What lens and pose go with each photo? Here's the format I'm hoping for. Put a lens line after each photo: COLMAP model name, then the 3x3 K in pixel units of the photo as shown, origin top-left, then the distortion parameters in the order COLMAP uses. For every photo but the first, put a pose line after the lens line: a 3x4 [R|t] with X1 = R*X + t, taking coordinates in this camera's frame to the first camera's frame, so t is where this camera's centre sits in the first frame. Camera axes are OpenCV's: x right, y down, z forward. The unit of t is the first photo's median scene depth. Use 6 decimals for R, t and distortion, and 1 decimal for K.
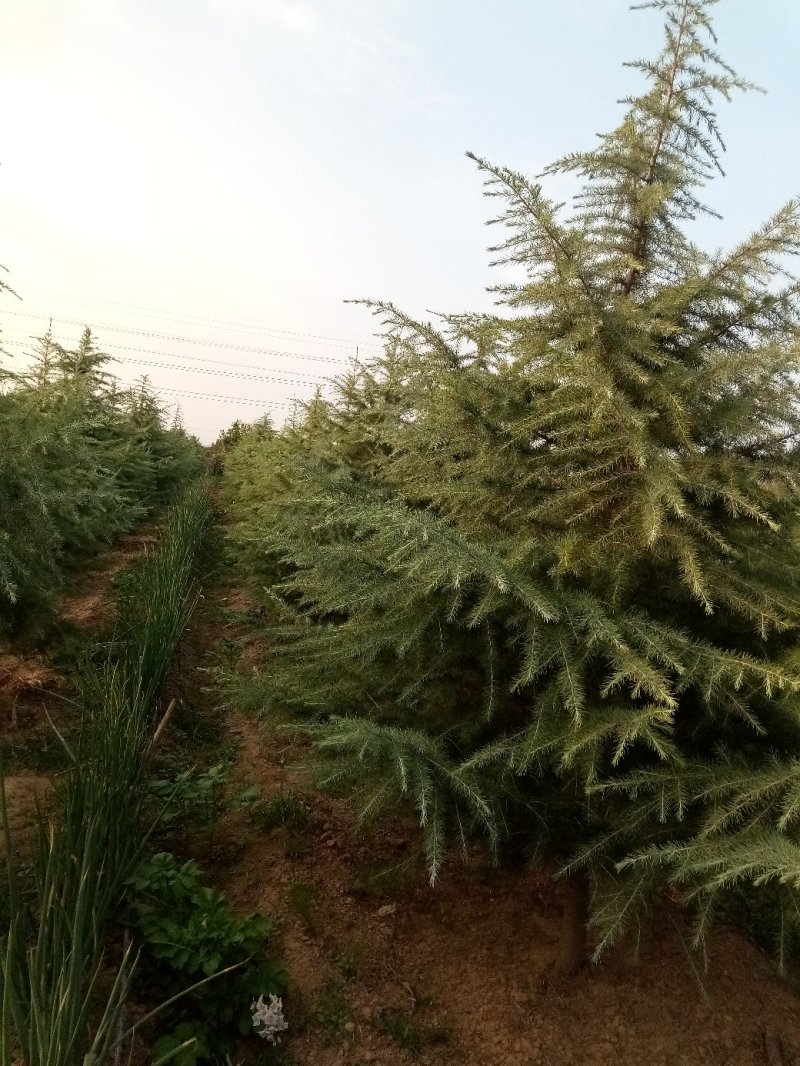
lens RADIAL K [[699.6, 0, 400.0], [0, 699.6, 533.0], [0, 0, 1]] dist [-0.001222, -0.001376]
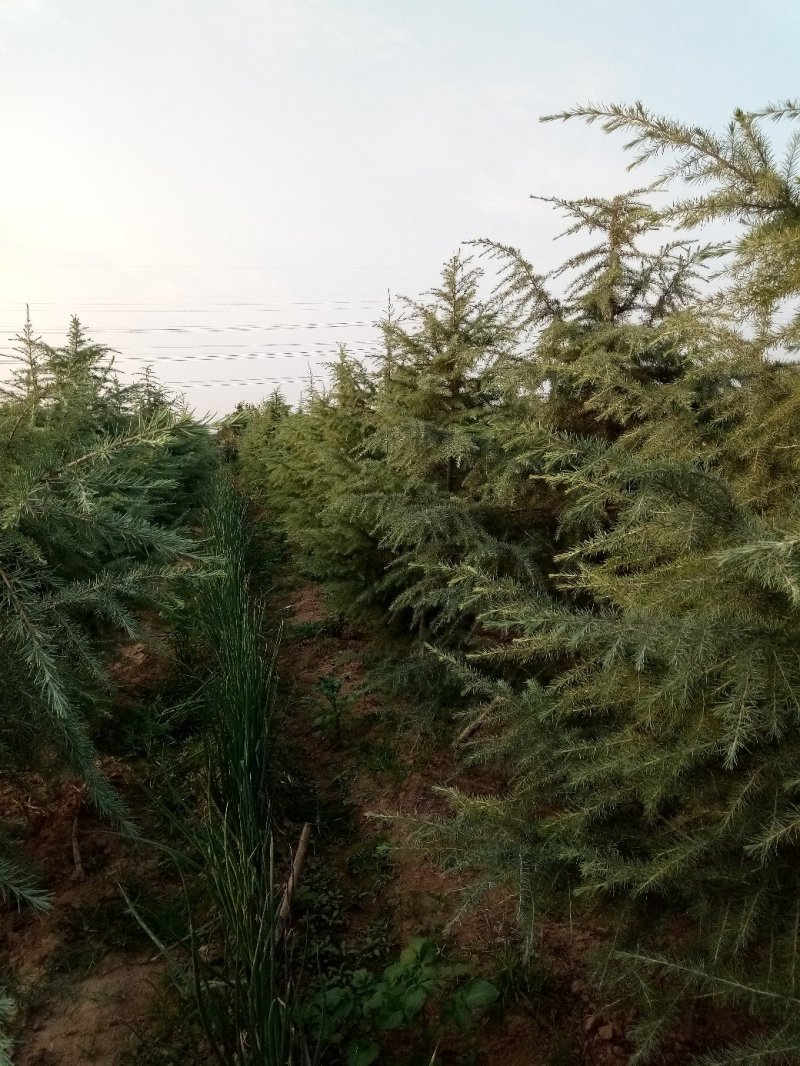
lens RADIAL K [[699.6, 0, 400.0], [0, 699.6, 533.0], [0, 0, 1]] dist [-0.001222, -0.001376]
pose [[0.986808, -0.158408, -0.033412, -0.074561], [0.160169, 0.985322, 0.059054, -0.025812], [0.023567, -0.063627, 0.997695, 0.157102]]
